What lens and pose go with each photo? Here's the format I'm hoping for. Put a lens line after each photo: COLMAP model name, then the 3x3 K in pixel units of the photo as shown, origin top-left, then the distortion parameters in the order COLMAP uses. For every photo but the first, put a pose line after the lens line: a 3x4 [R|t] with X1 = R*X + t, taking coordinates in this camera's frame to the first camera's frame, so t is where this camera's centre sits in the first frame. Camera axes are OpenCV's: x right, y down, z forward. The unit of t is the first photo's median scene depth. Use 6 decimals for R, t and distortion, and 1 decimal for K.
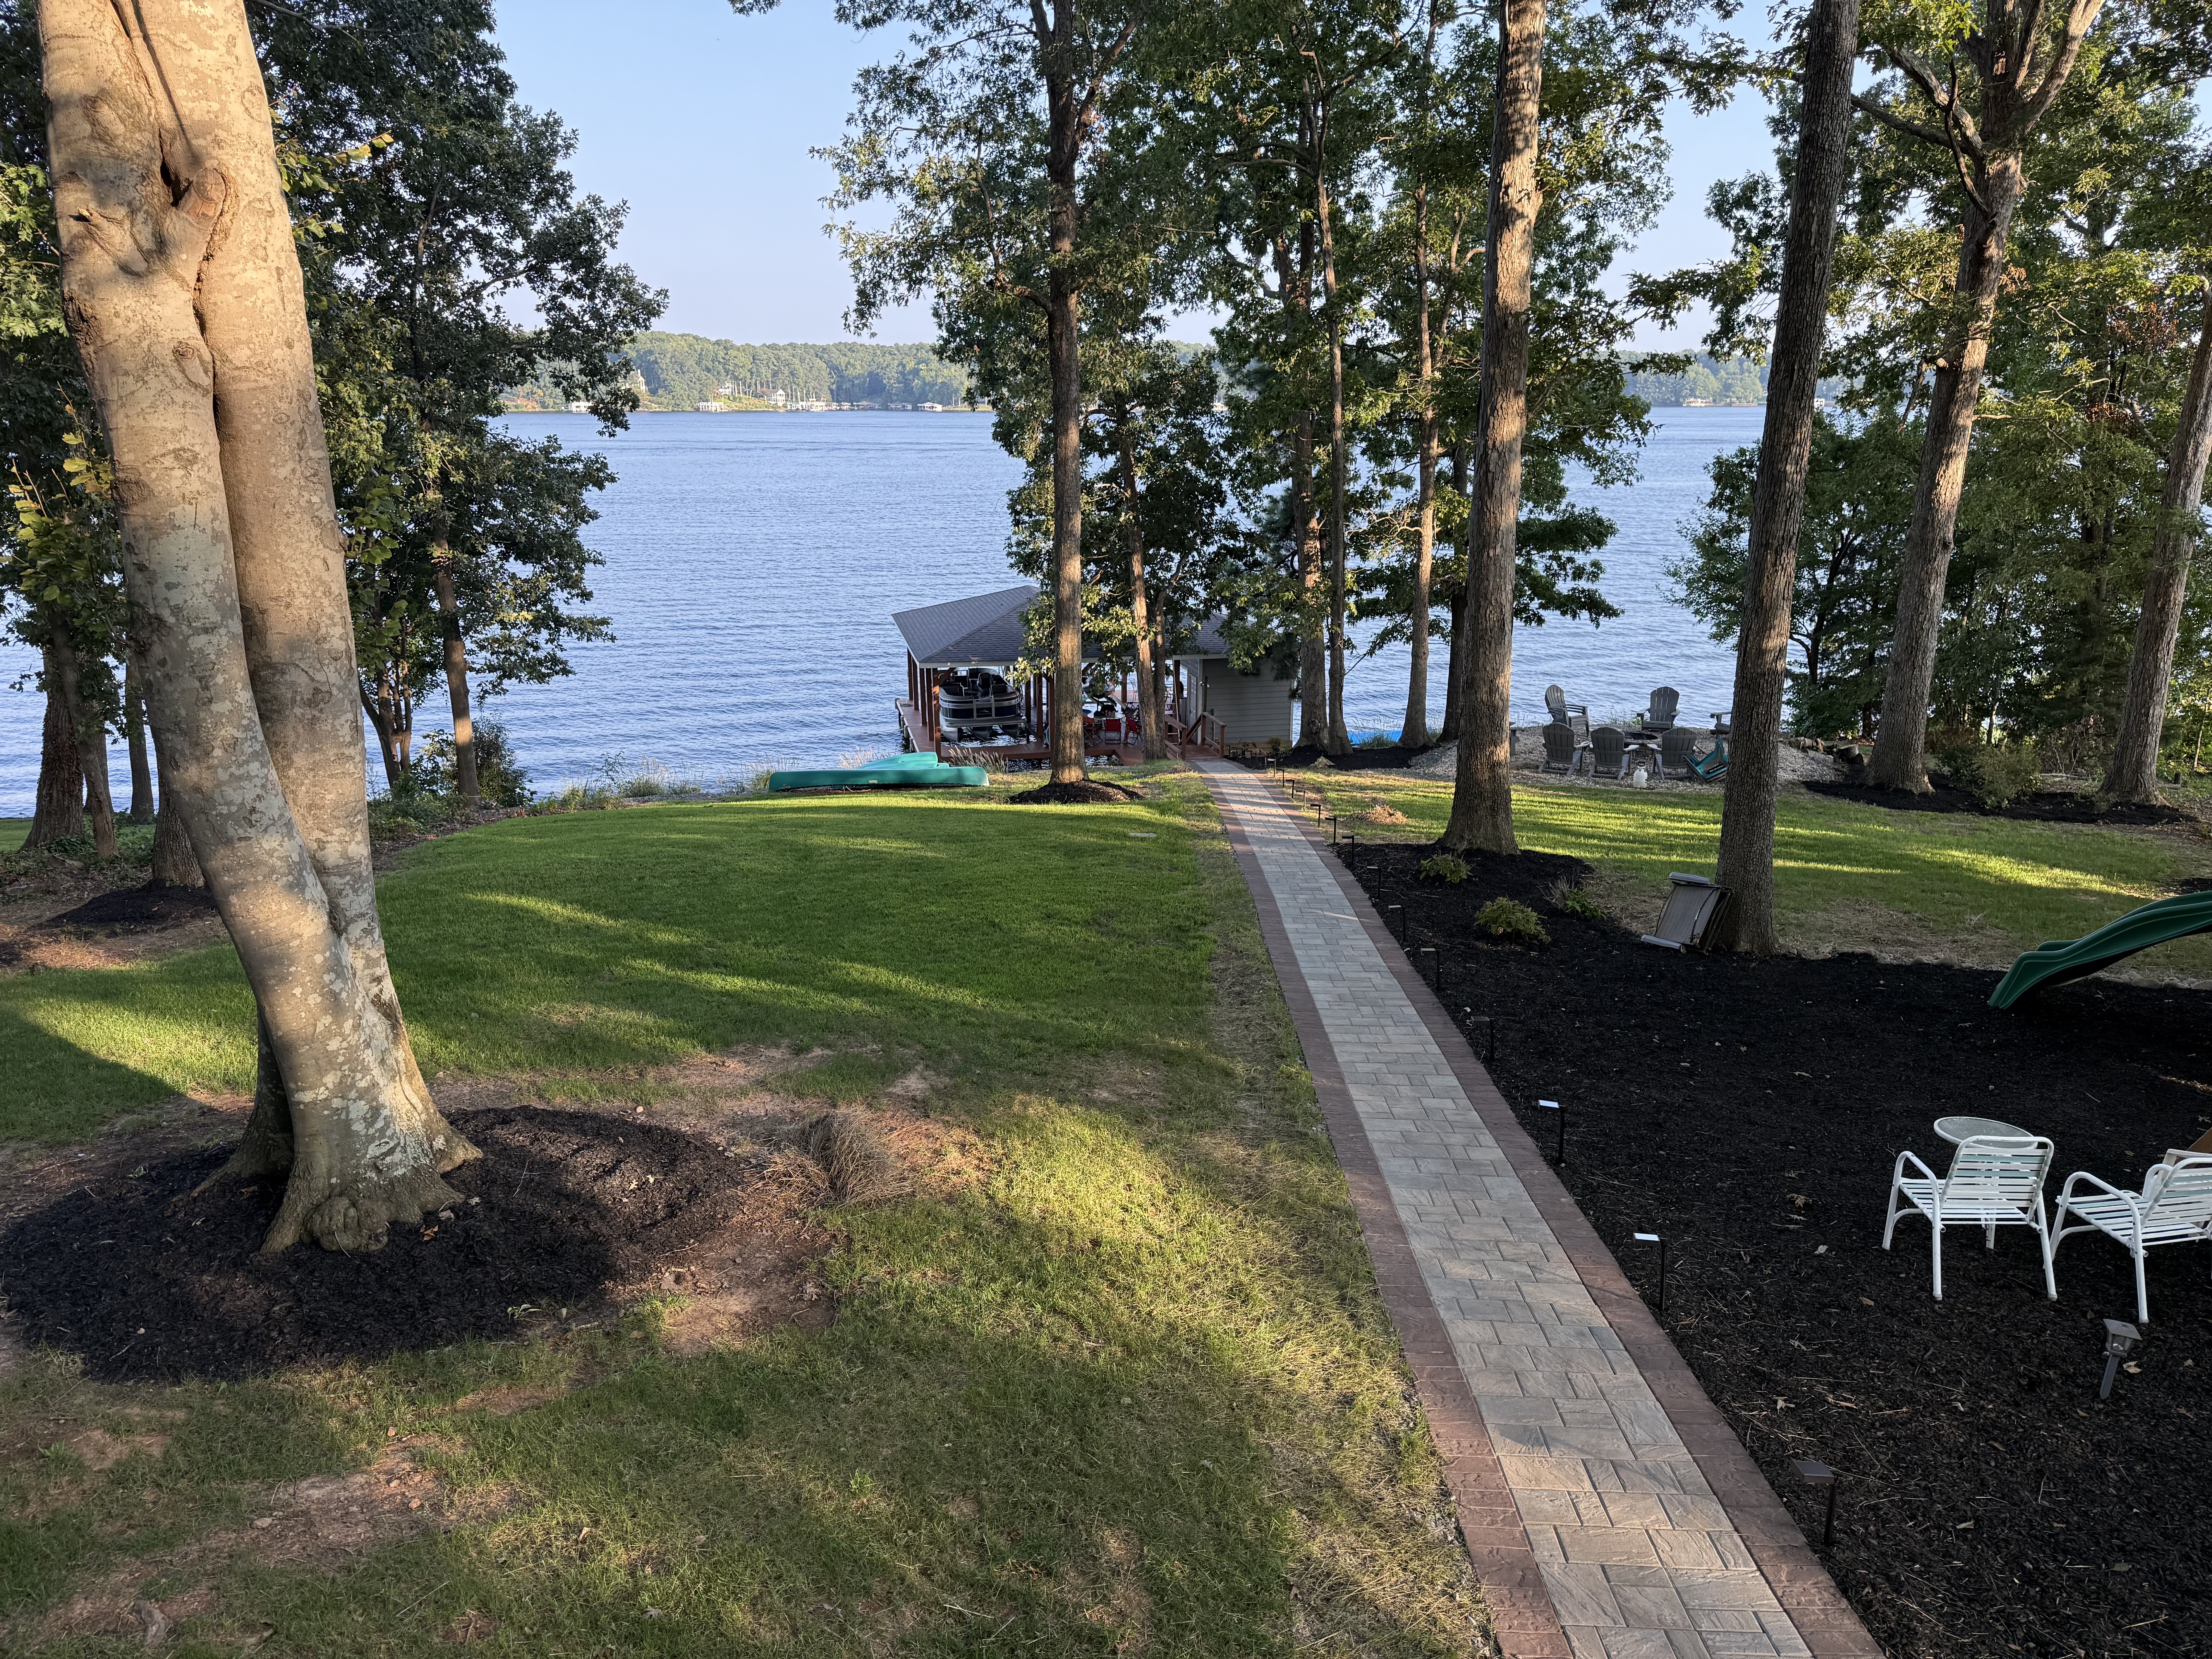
lens RADIAL K [[1552.1, 0, 1106.6], [0, 1552.1, 831.6], [0, 0, 1]] dist [0.088033, -0.118612]
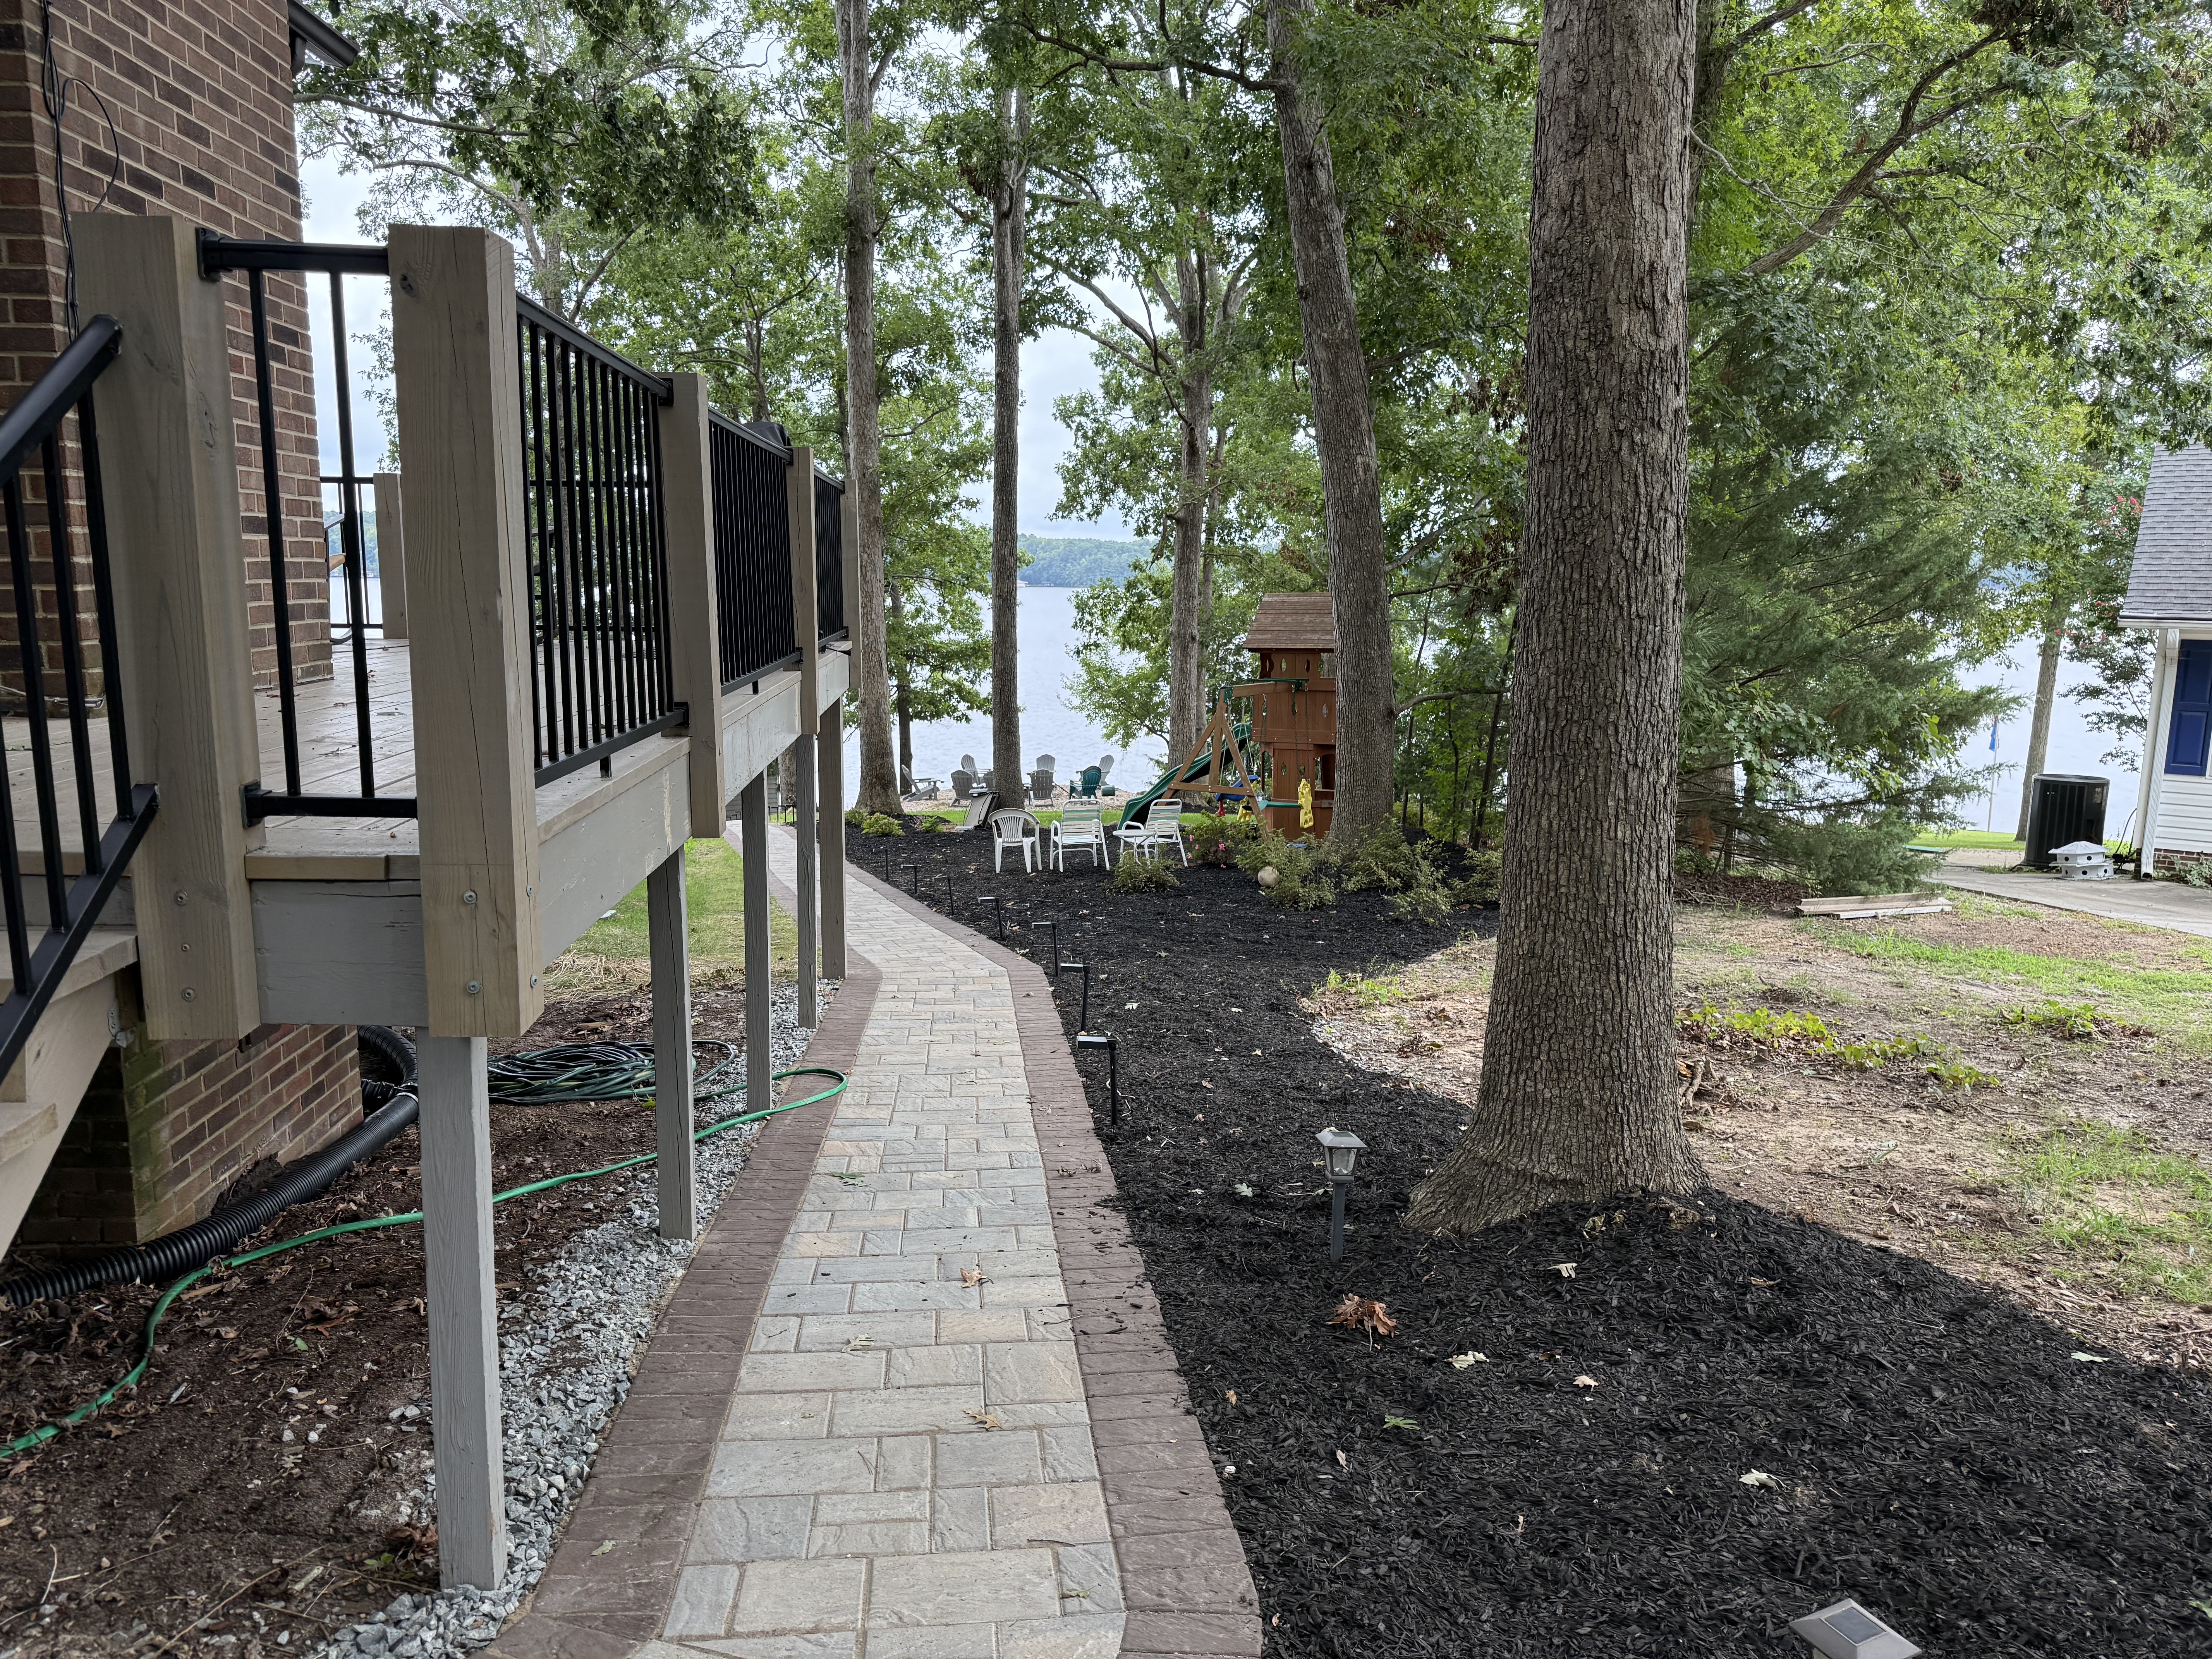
lens RADIAL K [[1567.3, 0, 1115.5], [0, 1567.3, 857.1], [0, 0, 1]] dist [0.034918, -0.027105]
pose [[0.950948, -0.042976, 0.306350, -0.005933], [0.072744, 0.993599, -0.086422, 0.122268], [-0.300675, 0.104468, 0.947988, -0.302496]]
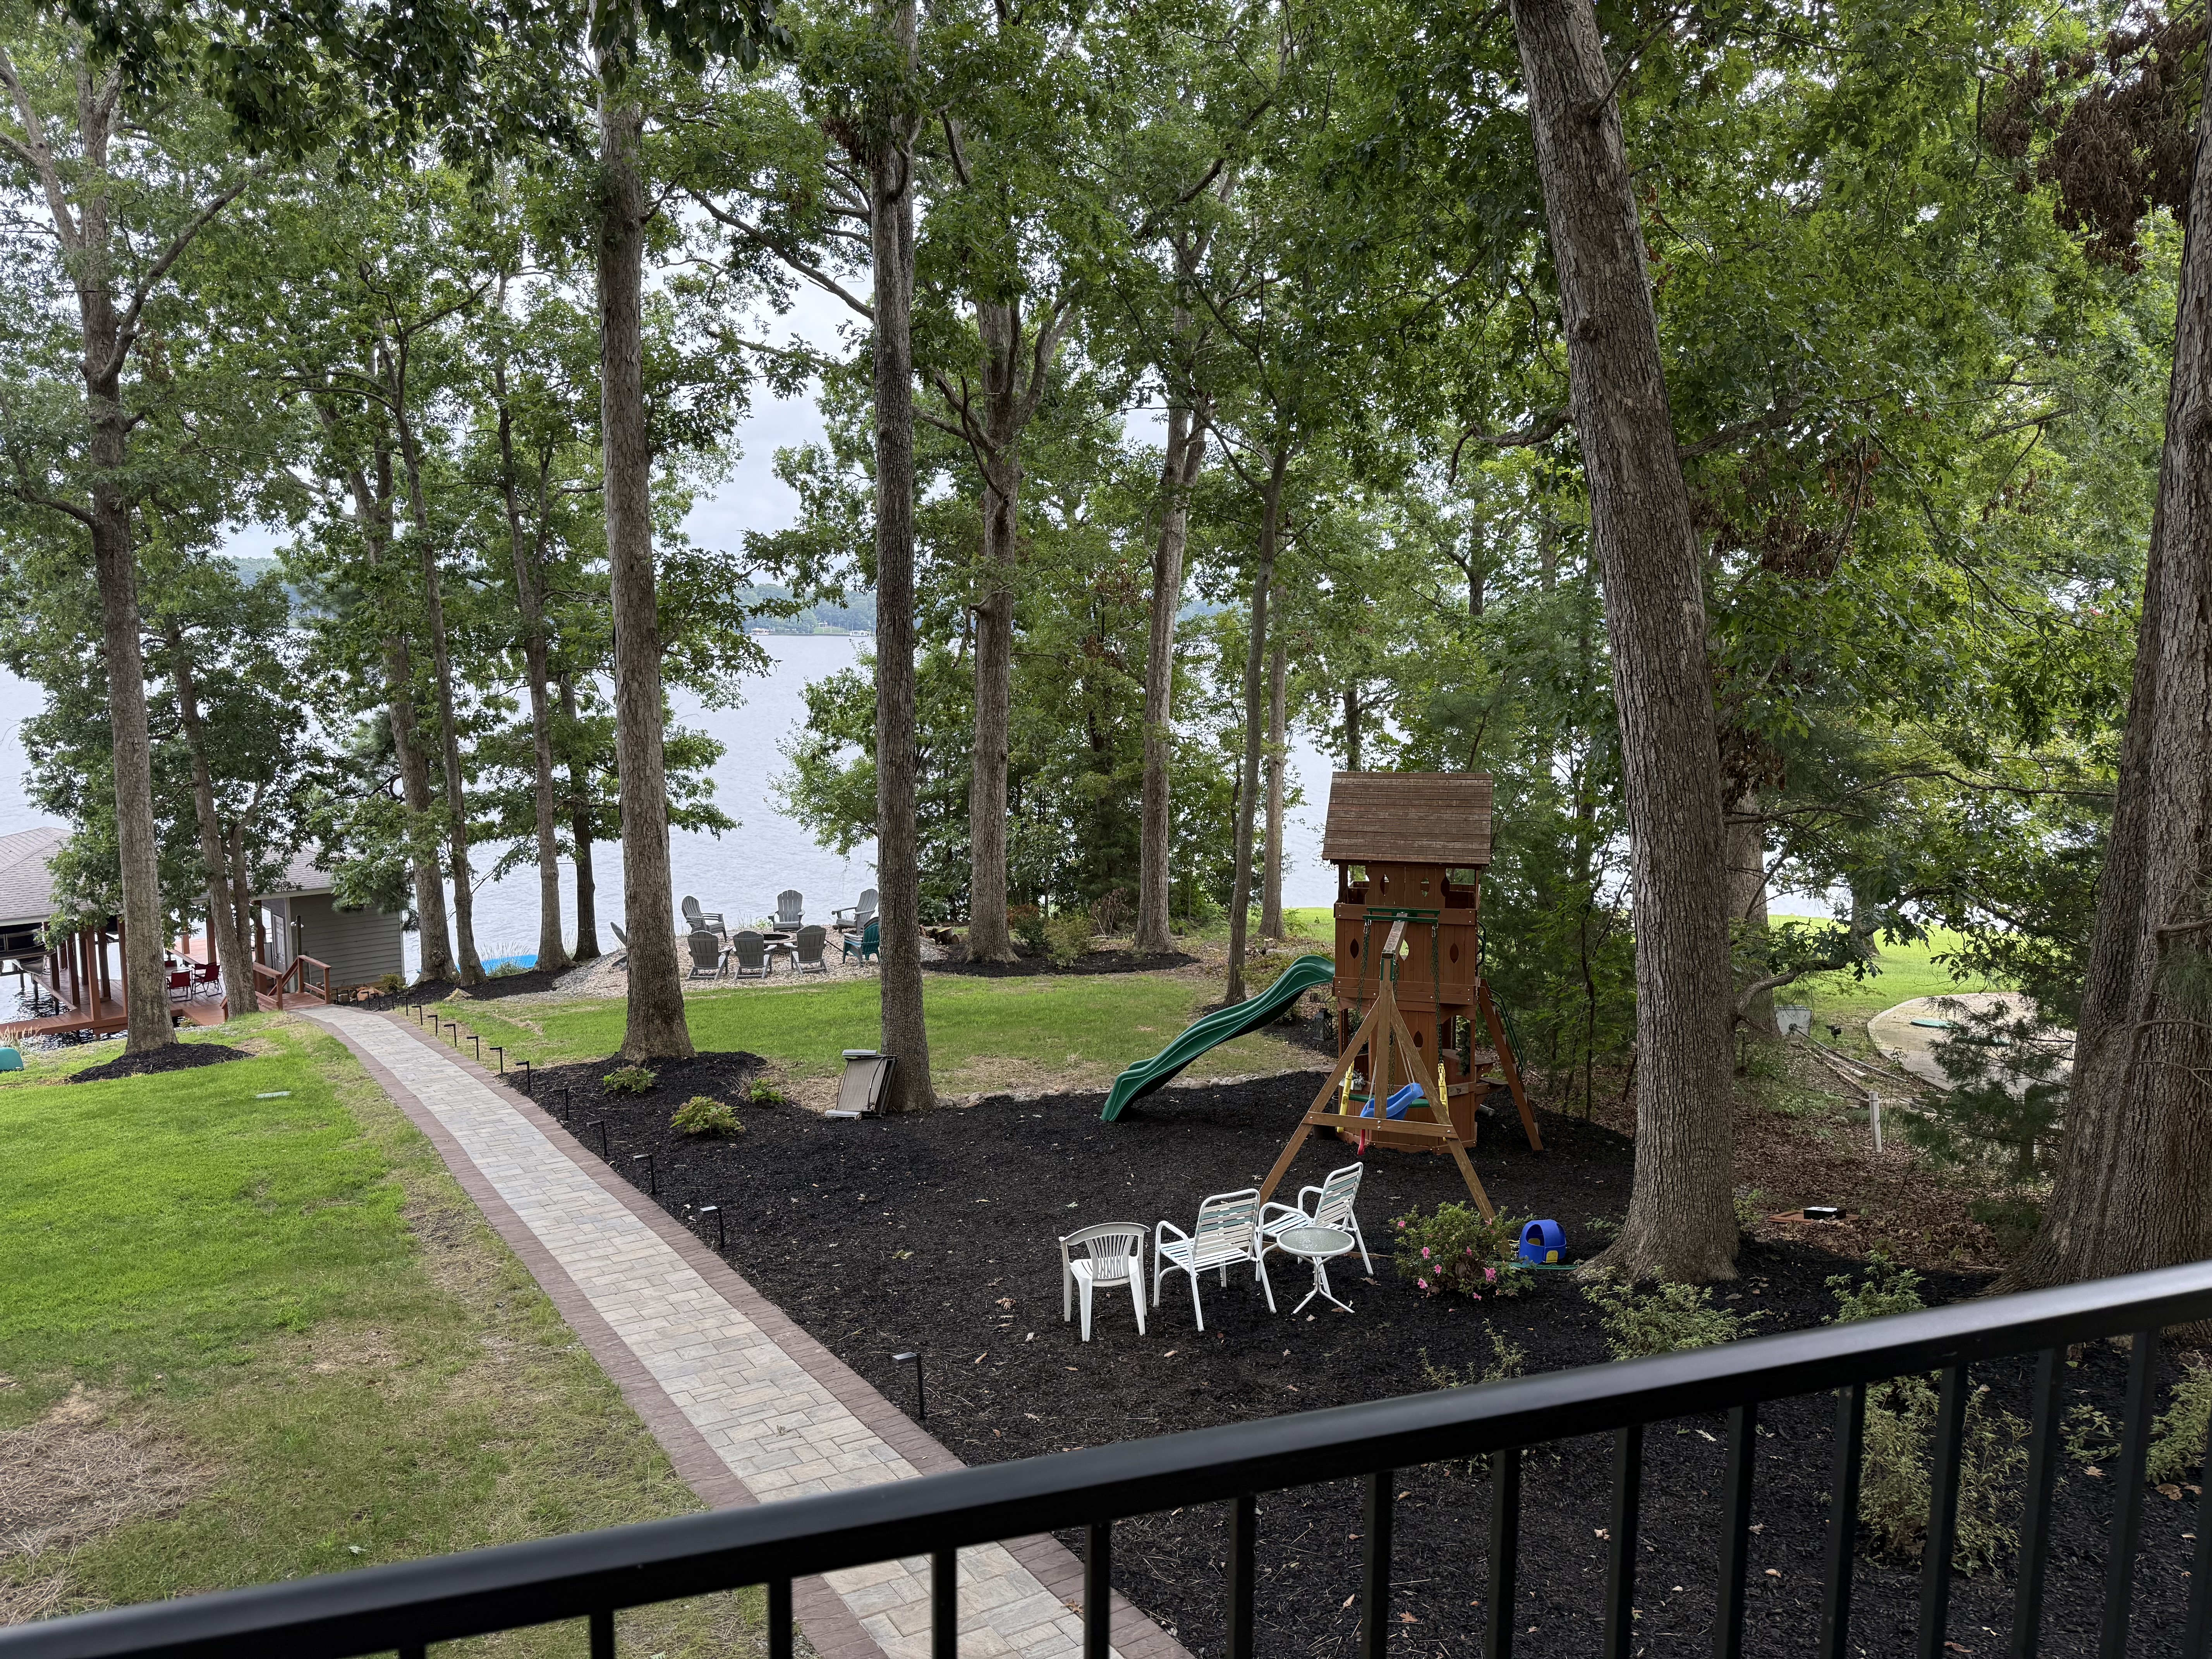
lens RADIAL K [[1527.7, 0, 1112.8], [0, 1527.7, 841.9], [0, 0, 1]] dist [0.096937, -0.148570]
pose [[0.841932, -0.060091, 0.536228, -0.026847], [0.129234, 0.987312, -0.092269, 0.002480], [-0.523880, 0.146983, 0.839015, -0.018787]]
